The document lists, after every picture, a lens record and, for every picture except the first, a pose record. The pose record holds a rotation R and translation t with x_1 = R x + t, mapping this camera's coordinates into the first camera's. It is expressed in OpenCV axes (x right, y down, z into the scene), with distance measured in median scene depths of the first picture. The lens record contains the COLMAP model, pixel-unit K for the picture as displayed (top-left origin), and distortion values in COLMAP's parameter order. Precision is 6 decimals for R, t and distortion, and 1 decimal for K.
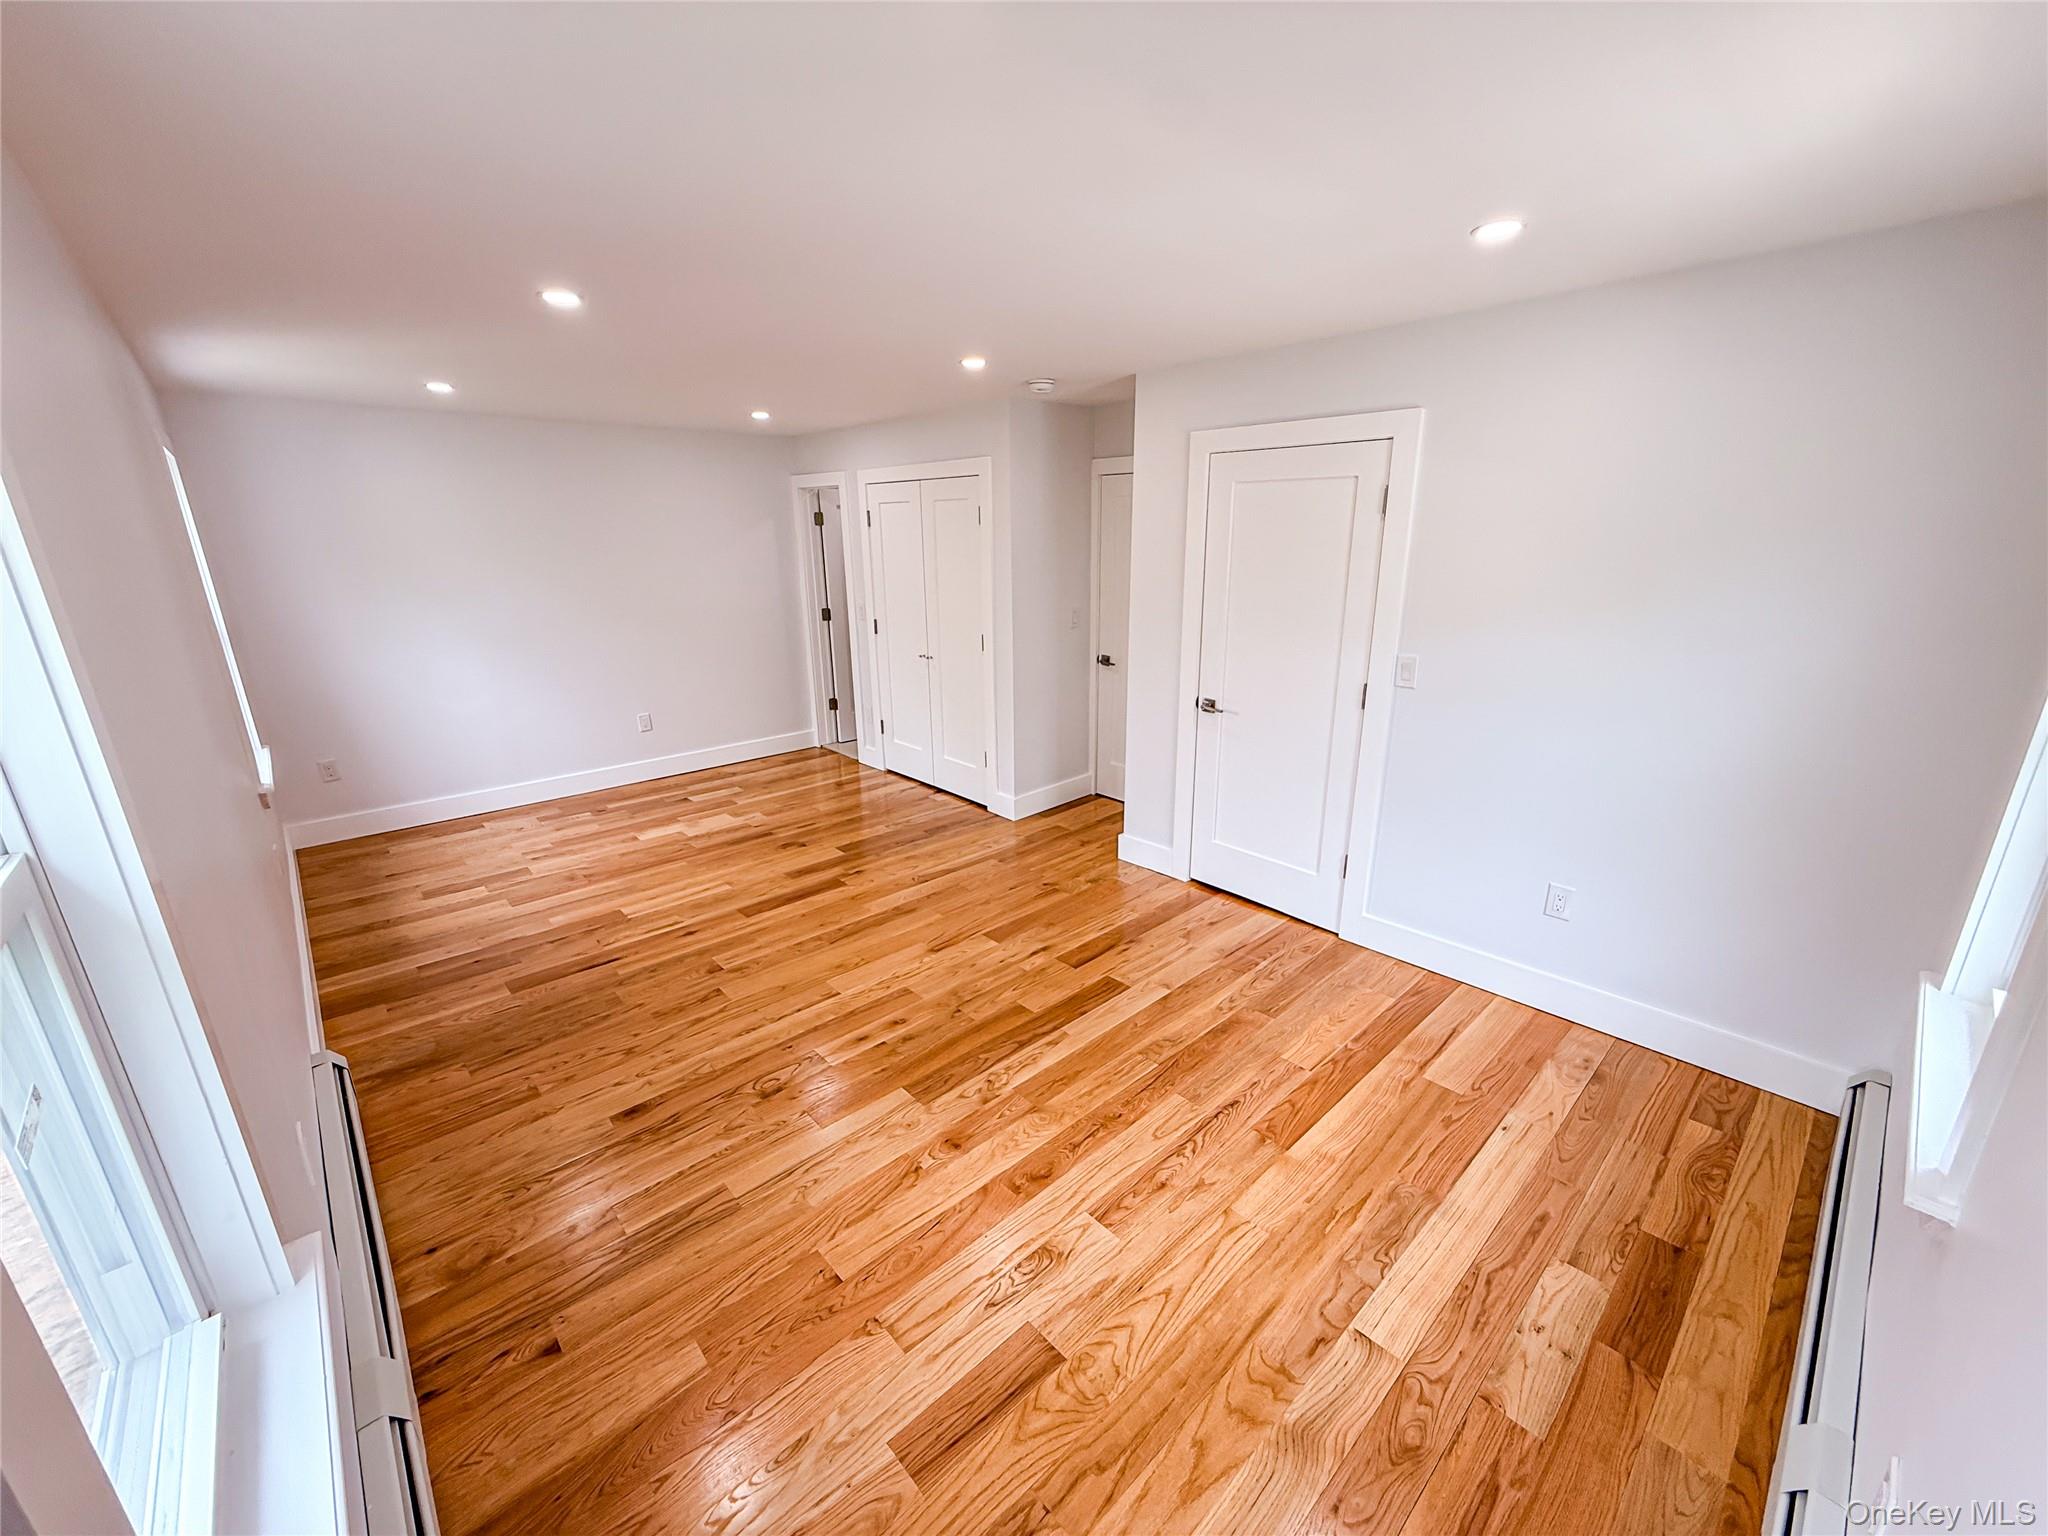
lens RADIAL K [[814.6, 0, 1021.4], [0, 814.6, 776.4], [0, 0, 1]] dist [-0.000951, -0.000160]
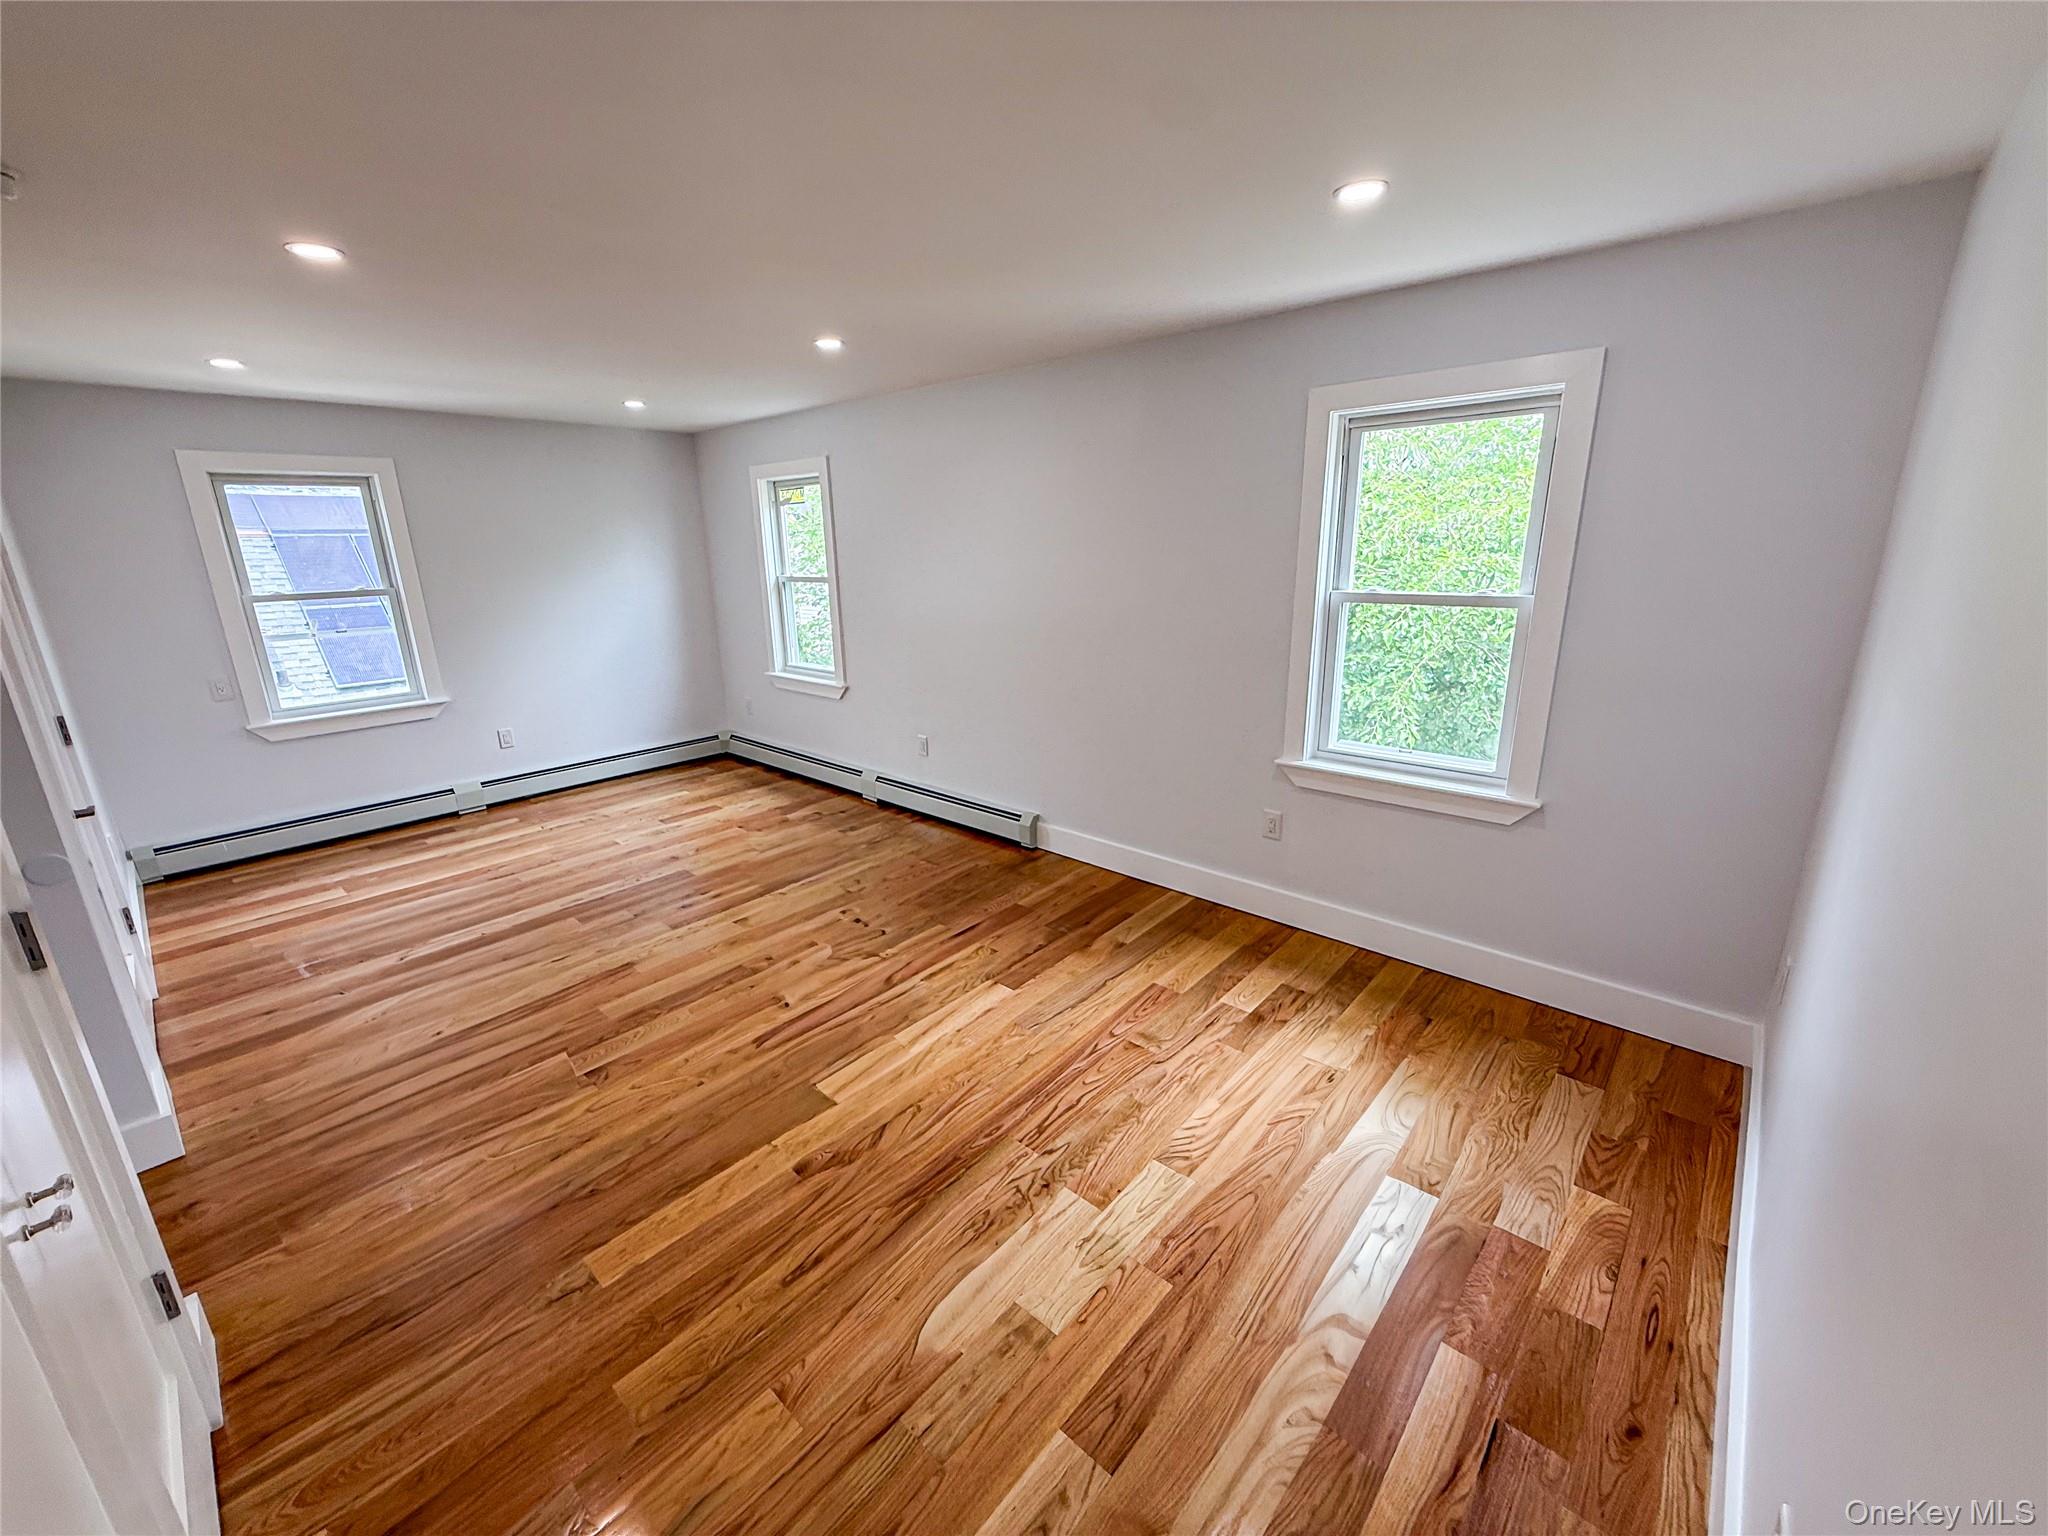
lens RADIAL K [[814.6, 0, 1023.9], [0, 814.6, 762.2], [0, 0, 1]] dist [-0.000951, -0.000160]
pose [[-0.994720, 0.058794, -0.084114, -0.438118], [0.004004, 0.841234, 0.540656, -0.441716], [0.102547, 0.537465, -0.837028, 1.508594]]
